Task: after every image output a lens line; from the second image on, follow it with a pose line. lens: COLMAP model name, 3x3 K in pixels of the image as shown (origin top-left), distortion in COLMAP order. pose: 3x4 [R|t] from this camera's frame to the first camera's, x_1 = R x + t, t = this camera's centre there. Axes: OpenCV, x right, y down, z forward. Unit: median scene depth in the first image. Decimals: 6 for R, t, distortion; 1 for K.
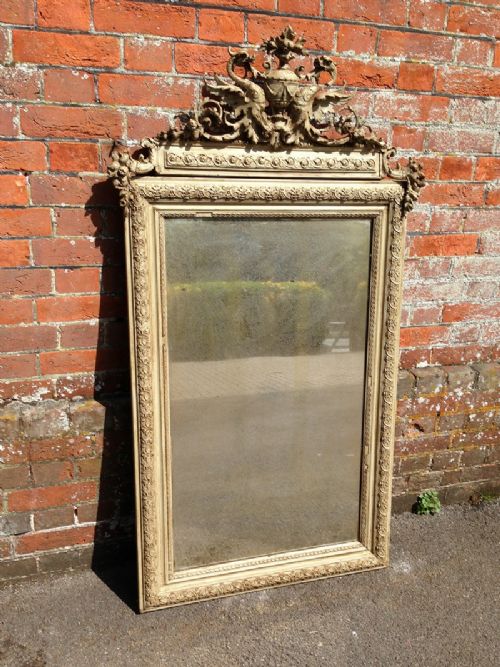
lens RADIAL K [[689.7, 0, 248.5], [0, 689.7, 336.1], [0, 0, 1]] dist [0.122818, -0.315536]
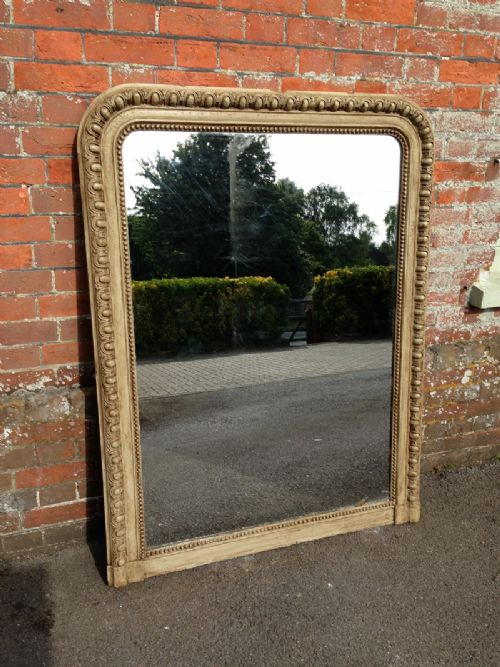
lens RADIAL K [[709.1, 0, 253.9], [0, 709.1, 335.6], [0, 0, 1]] dist [0.143237, -0.374187]
pose [[0.999270, -0.025568, 0.028373, 0.007580], [0.025302, 0.999633, 0.009696, 0.006068], [-0.028610, -0.008971, 0.999550, -0.155147]]
